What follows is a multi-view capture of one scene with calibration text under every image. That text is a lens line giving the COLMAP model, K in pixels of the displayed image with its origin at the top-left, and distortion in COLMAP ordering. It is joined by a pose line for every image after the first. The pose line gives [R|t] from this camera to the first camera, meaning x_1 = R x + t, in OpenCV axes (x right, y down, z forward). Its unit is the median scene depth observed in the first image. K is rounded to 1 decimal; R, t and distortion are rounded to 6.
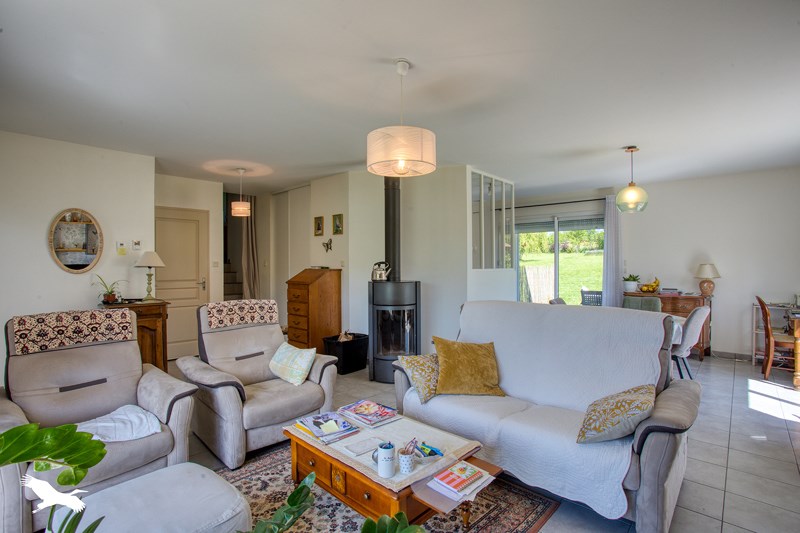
lens RADIAL K [[396.1, 0, 400.5], [0, 396.1, 266.3], [0, 0, 1]] dist [-0.025629, -0.000709]
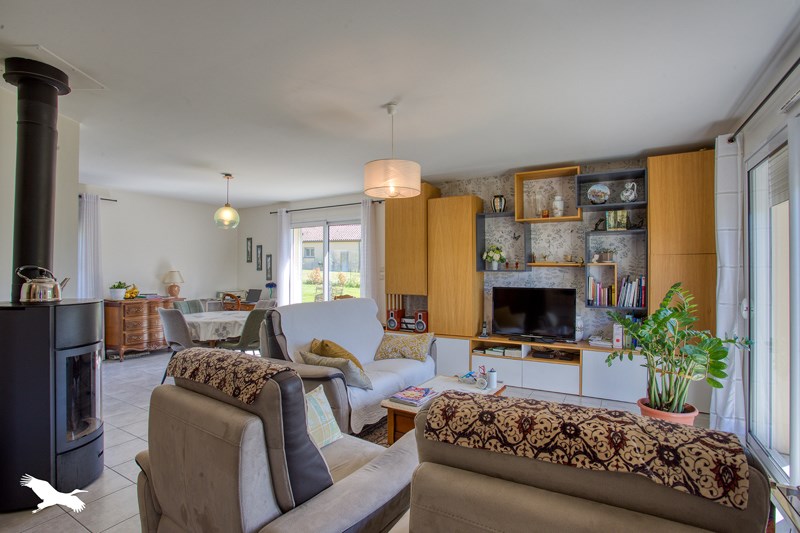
lens RADIAL K [[396.1, 0, 400.0], [0, 396.1, 267.8], [0, 0, 1]] dist [-0.025629, -0.000709]
pose [[-0.211802, 0.010119, 0.977260, -0.534154], [0.003021, 0.999948, -0.009699, -0.002382], [-0.977308, 0.000898, -0.211822, 0.556632]]
